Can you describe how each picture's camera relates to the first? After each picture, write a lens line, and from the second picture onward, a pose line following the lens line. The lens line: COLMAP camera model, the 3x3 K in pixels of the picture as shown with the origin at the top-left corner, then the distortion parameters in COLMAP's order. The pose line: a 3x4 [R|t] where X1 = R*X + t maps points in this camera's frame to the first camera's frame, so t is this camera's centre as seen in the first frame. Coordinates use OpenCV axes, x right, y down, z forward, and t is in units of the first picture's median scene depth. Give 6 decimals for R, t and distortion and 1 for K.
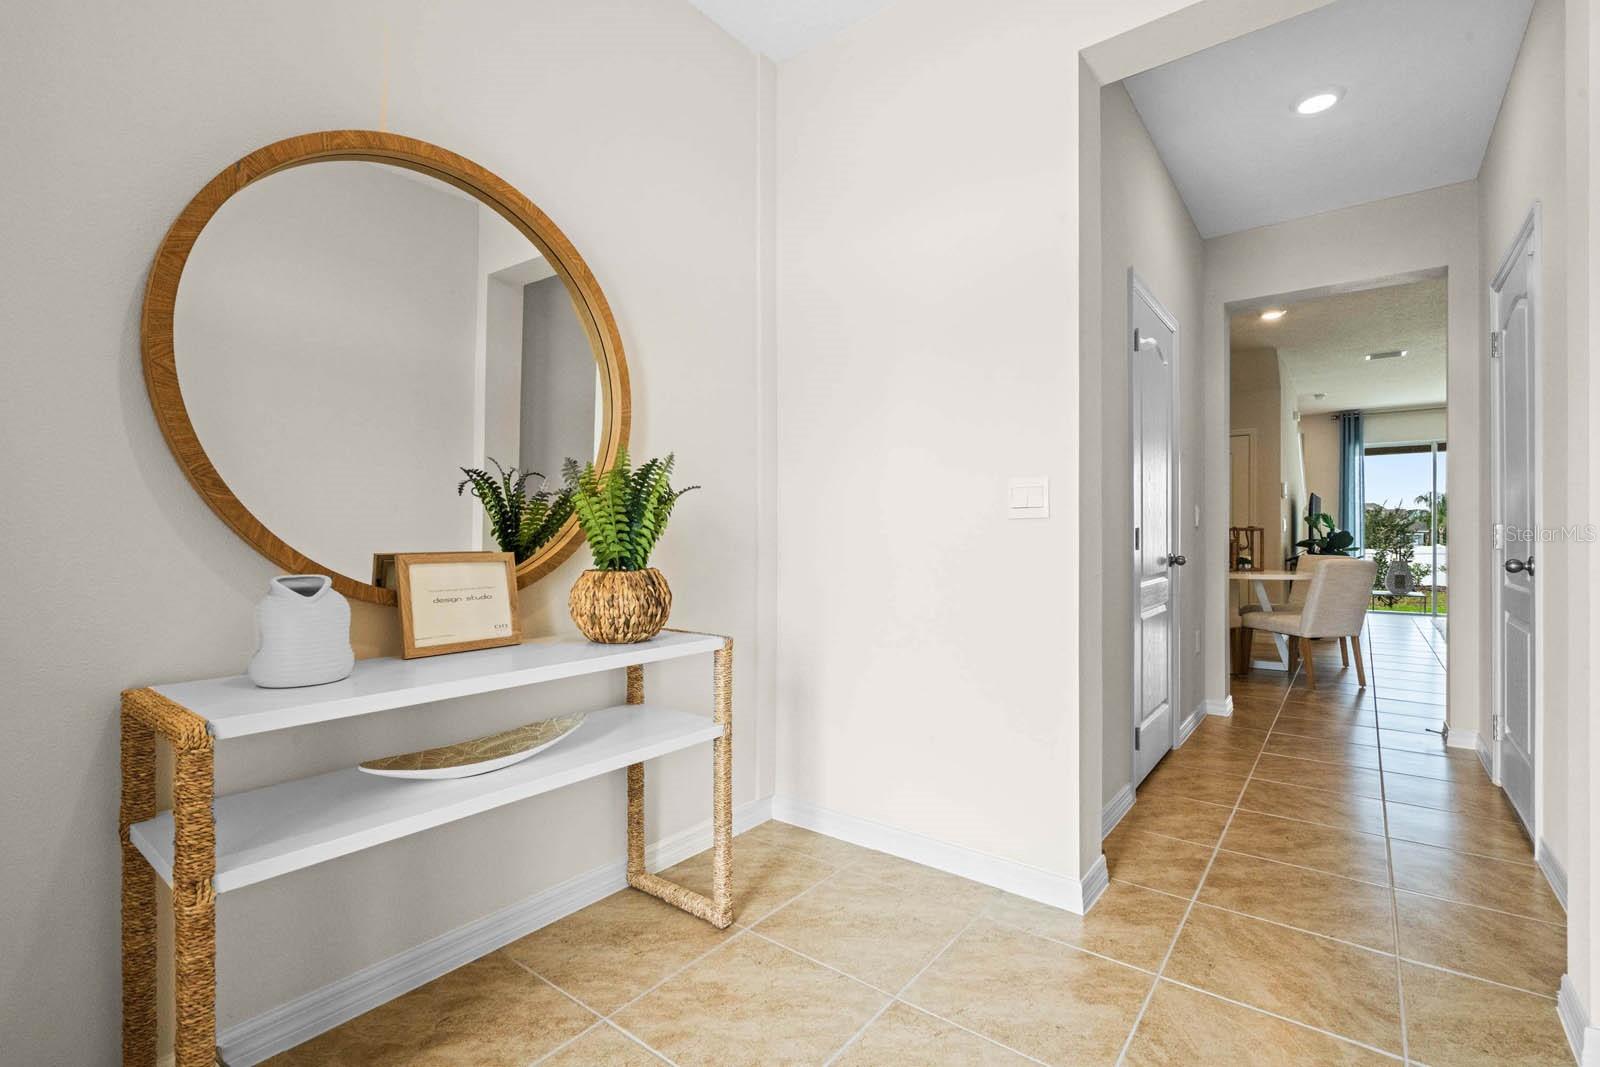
lens RADIAL K [[752.1, 0, 803.6], [0, 752.1, 528.2], [0, 0, 1]] dist [0.003828, 0.000679]
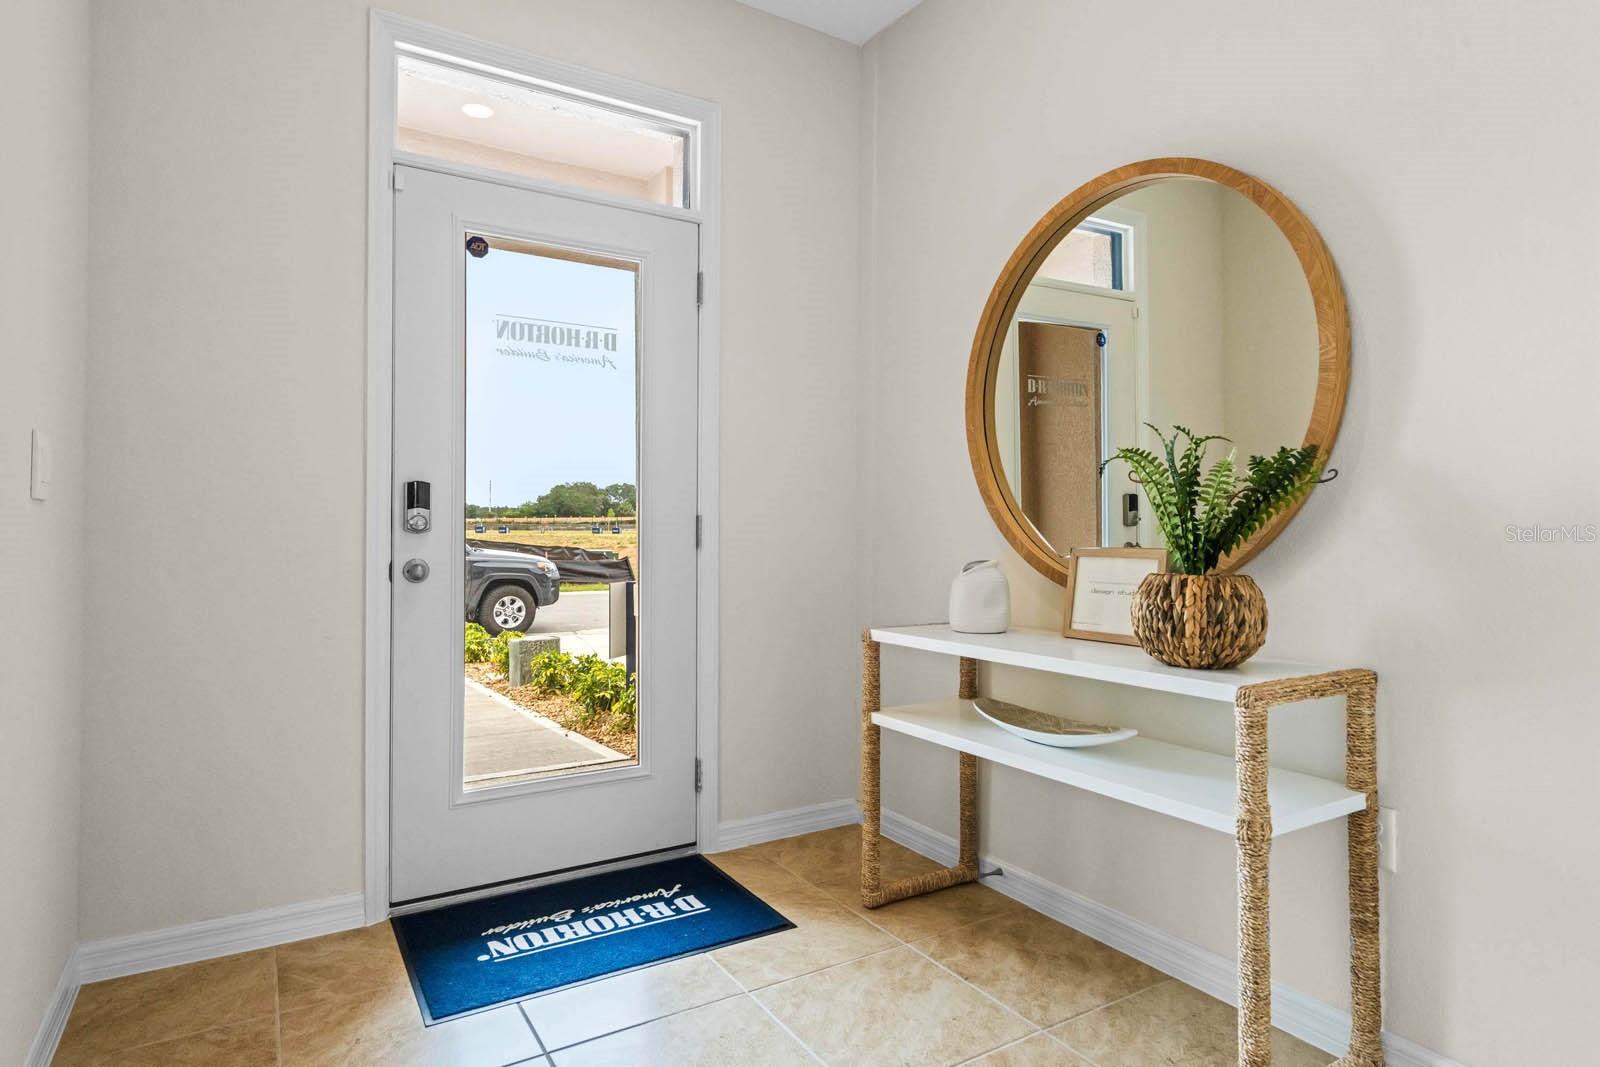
lens RADIAL K [[858.8, 0, 803.0], [0, 858.8, 545.6], [0, 0, 1]] dist [0.013459, -0.000056]
pose [[-0.357226, 0.006502, -0.933995, 0.819530], [-0.001731, 0.999969, 0.007623, 0.021899], [0.934016, 0.004340, -0.357204, 1.044660]]
